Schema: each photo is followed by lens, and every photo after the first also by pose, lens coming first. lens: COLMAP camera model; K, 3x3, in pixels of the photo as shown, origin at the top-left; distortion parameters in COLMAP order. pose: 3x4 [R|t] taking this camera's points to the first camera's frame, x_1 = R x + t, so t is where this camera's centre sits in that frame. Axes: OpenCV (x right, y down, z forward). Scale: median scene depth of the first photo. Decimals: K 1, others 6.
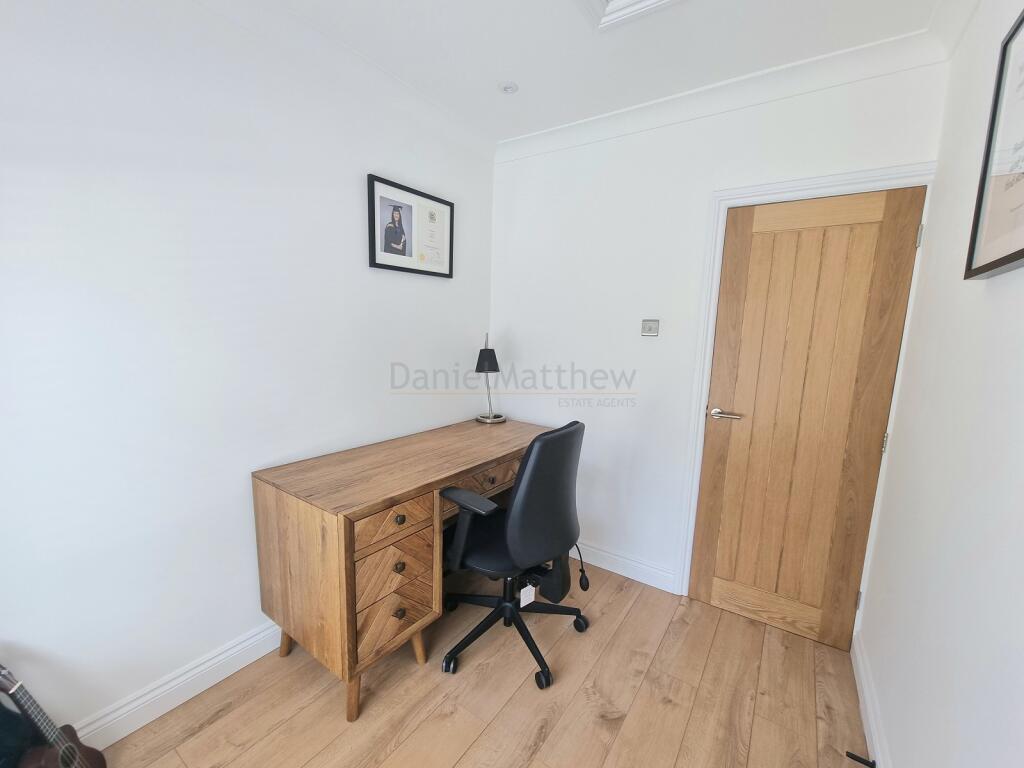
lens RADIAL K [[418.3, 0, 513.6], [0, 418.3, 387.8], [0, 0, 1]] dist [-0.007644, 0.001112]
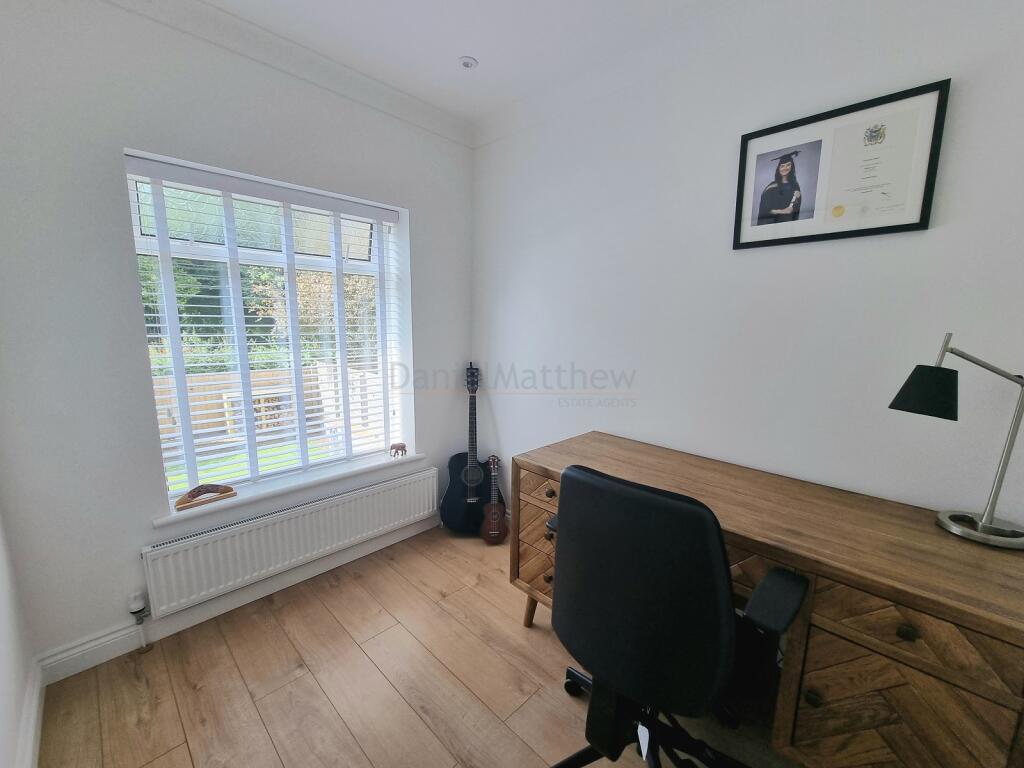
lens RADIAL K [[418.3, 0, 514.9], [0, 418.3, 385.2], [0, 0, 1]] dist [-0.007644, 0.001112]
pose [[-0.155485, 0.127483, -0.979578, 0.553199], [-0.157225, 0.975803, 0.151948, -0.080936], [0.975246, 0.177640, -0.131679, 0.708054]]
